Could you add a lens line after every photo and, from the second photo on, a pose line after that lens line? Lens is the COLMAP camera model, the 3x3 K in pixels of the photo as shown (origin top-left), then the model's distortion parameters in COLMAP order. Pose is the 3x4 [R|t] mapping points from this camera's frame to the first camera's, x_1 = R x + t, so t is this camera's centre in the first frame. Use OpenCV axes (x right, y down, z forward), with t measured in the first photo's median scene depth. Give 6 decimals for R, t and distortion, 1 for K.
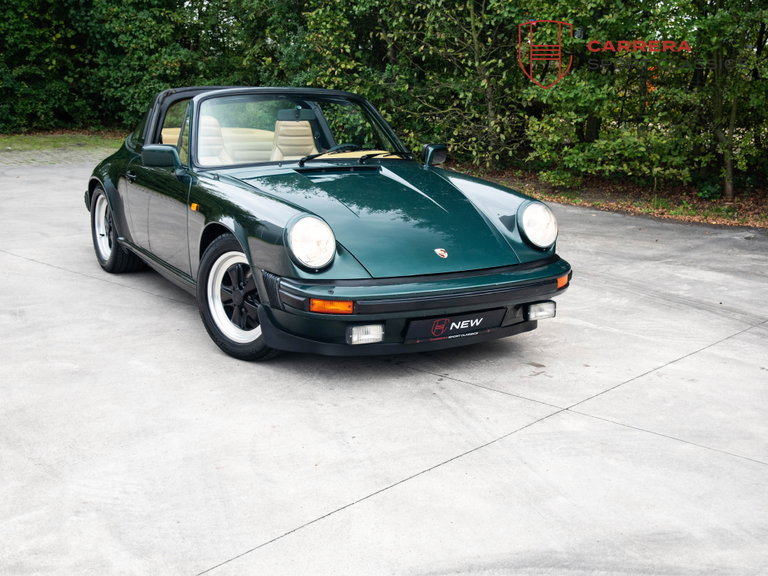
lens RADIAL K [[960.0, 0, 418.0], [0, 960.0, 286.8], [0, 0, 1]] dist [0.007762, 0.303081]
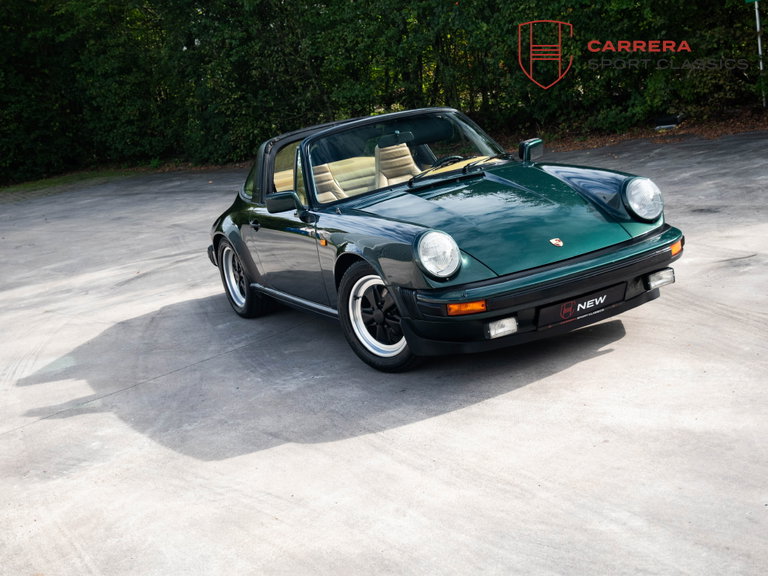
lens RADIAL K [[1029.2, 0, 405.5], [0, 1029.2, 287.7], [0, 0, 1]] dist [0.100591, 0.109813]
pose [[0.982616, -0.161341, -0.091843, 0.225653], [0.161425, 0.986863, -0.006566, 0.095012], [0.091696, -0.008374, 0.995752, -0.469318]]
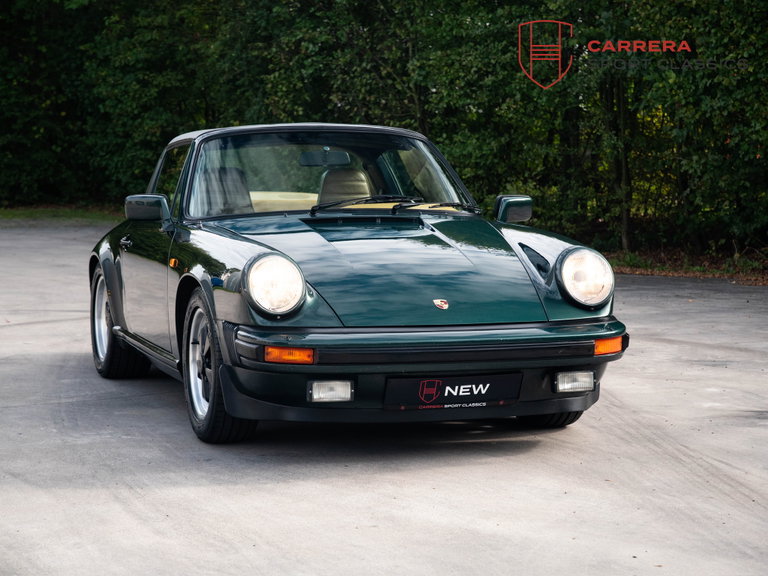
lens RADIAL K [[1757.2, 0, 384.0], [0, 1757.2, 288.0], [0, 0, 1]] dist [0.396029, 0.241795]
pose [[0.975720, 0.007667, -0.218887, 0.314775], [-0.038637, 0.989739, -0.137565, 0.136850], [0.215586, 0.142682, 0.966004, -0.542433]]
